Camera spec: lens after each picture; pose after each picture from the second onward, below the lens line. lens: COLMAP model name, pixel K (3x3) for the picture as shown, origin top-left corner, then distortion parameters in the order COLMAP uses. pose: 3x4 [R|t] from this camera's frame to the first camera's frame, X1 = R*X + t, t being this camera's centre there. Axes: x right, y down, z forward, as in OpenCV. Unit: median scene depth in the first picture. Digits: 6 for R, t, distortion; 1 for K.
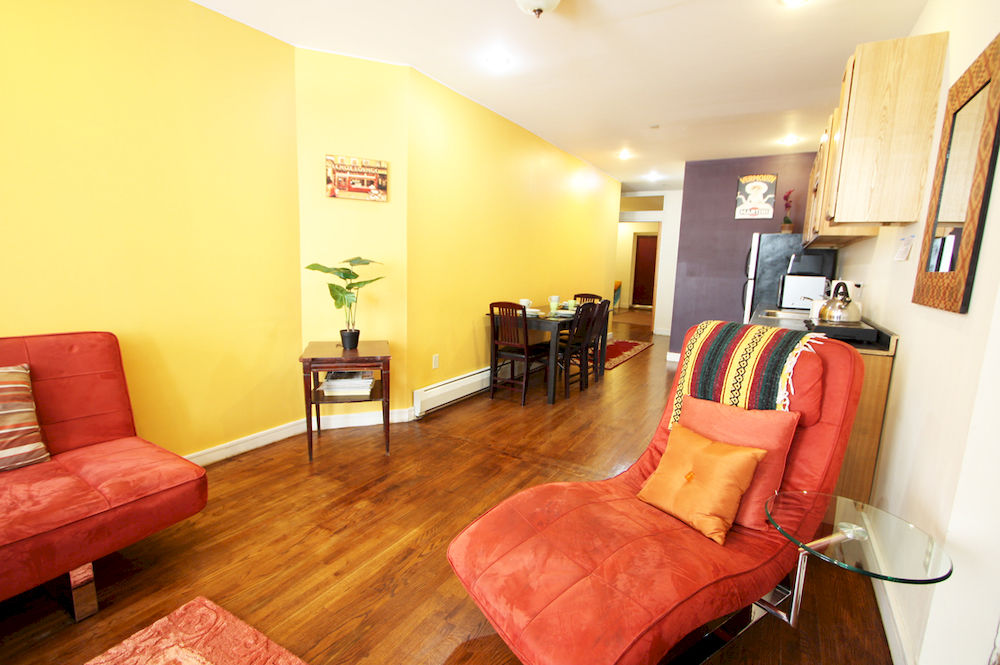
lens RADIAL K [[463.4, 0, 500.6], [0, 463.4, 333.4], [0, 0, 1]] dist [-0.018258, 0.002697]
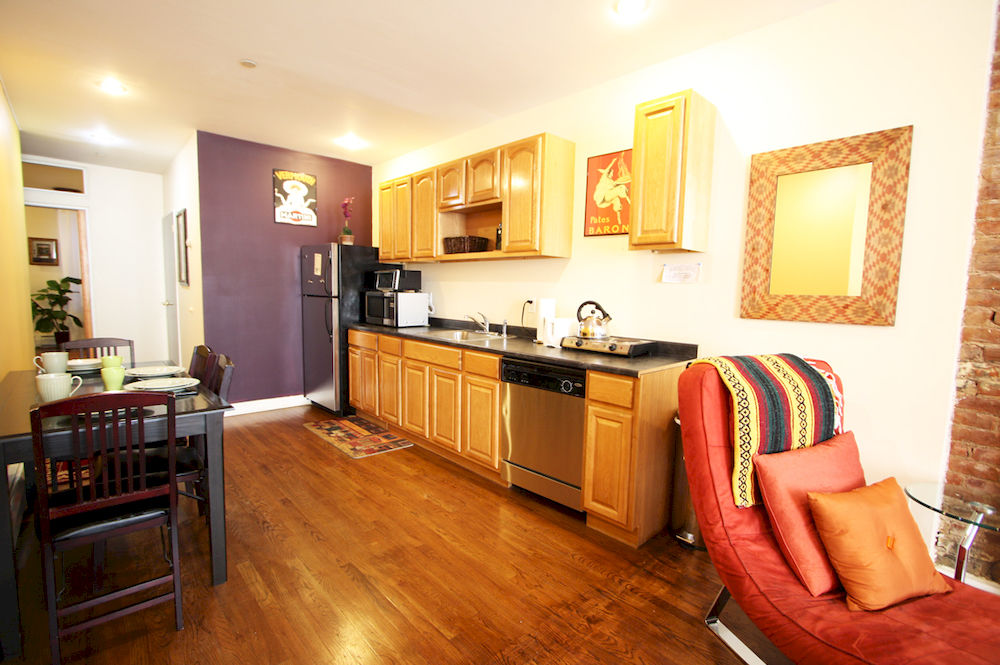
lens RADIAL K [[463.4, 0, 501.7], [0, 463.4, 336.7], [0, 0, 1]] dist [-0.018258, 0.002697]
pose [[0.280268, -0.123149, 0.951989, -0.293733], [0.133412, 0.987109, 0.088415, -0.127525], [-0.950606, 0.102227, 0.293085, 0.741775]]
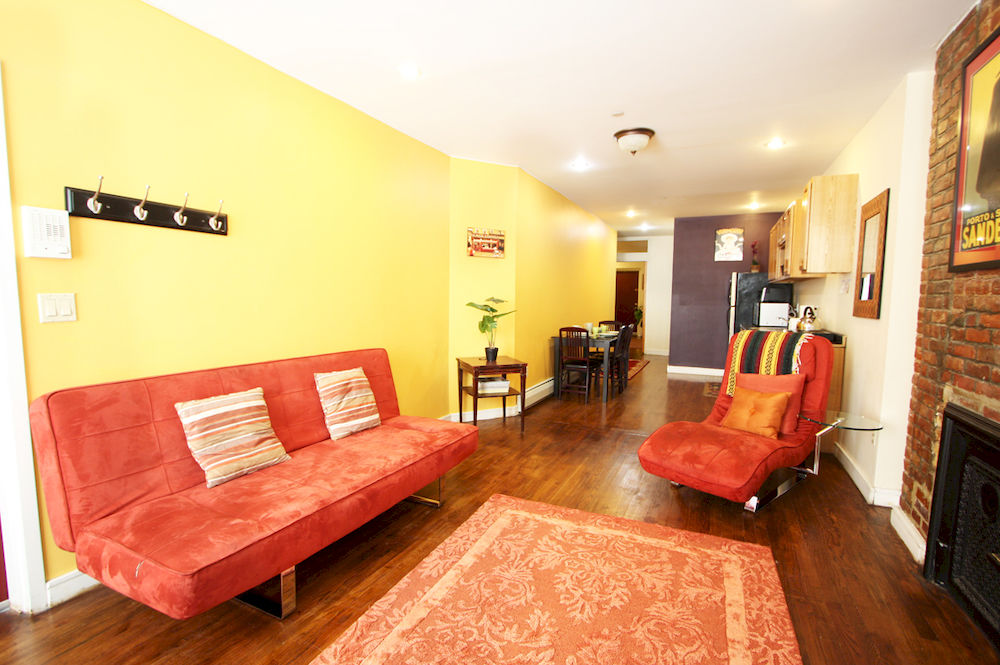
lens RADIAL K [[463.4, 0, 500.8], [0, 463.4, 333.4], [0, 0, 1]] dist [-0.018258, 0.002697]
pose [[0.994787, -0.029099, 0.097734, -0.414945], [0.035978, 0.996942, -0.069373, 0.047137], [-0.095416, 0.072528, 0.992792, -0.416382]]
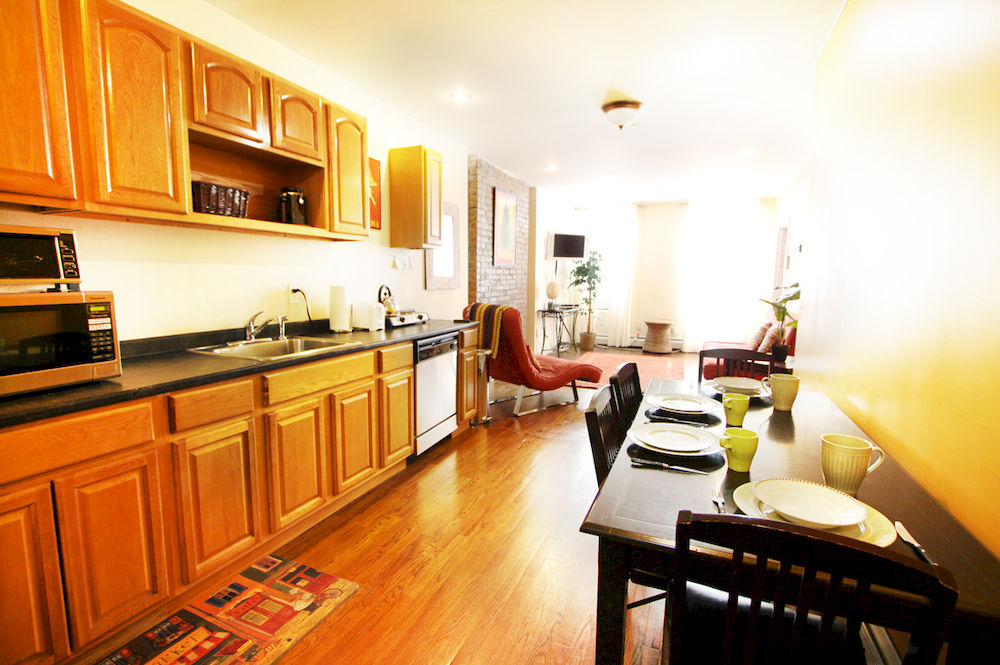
lens RADIAL K [[463.4, 0, 502.8], [0, 463.4, 333.5], [0, 0, 1]] dist [-0.018258, 0.002697]
pose [[-0.989782, -0.026823, -0.140045, 0.502822], [-0.063945, 0.961348, 0.267808, -0.287153], [0.127448, 0.274027, -0.953240, 1.912674]]
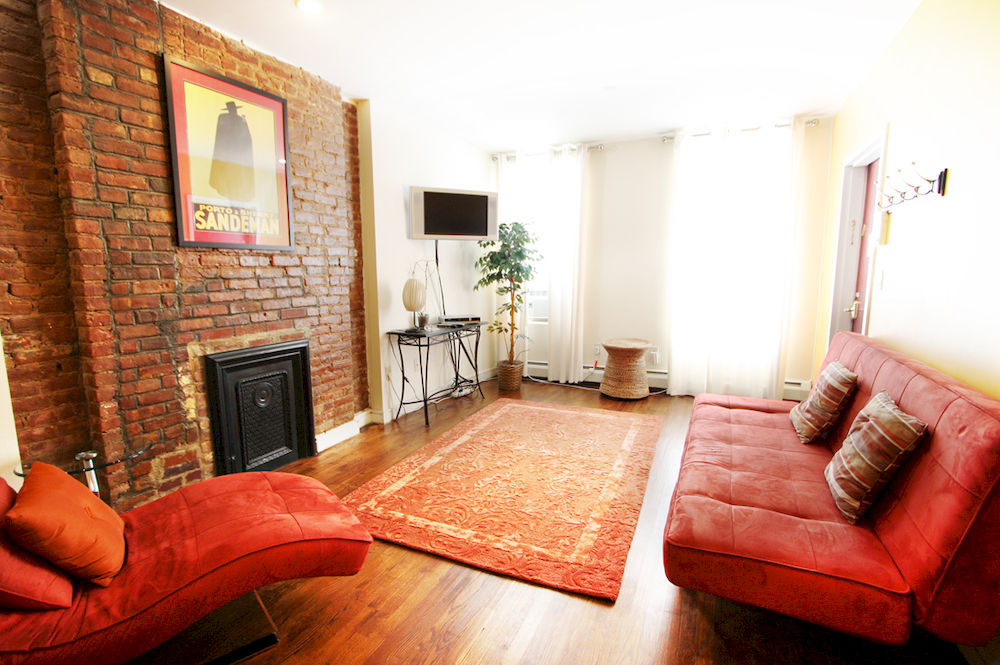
lens RADIAL K [[463.4, 0, 503.2], [0, 463.4, 333.1], [0, 0, 1]] dist [-0.018258, 0.002697]
pose [[-0.994595, -0.015611, -0.102650, -0.152489], [-0.044109, 0.958515, 0.281610, -0.158662], [0.093995, 0.284615, -0.954023, 0.956351]]
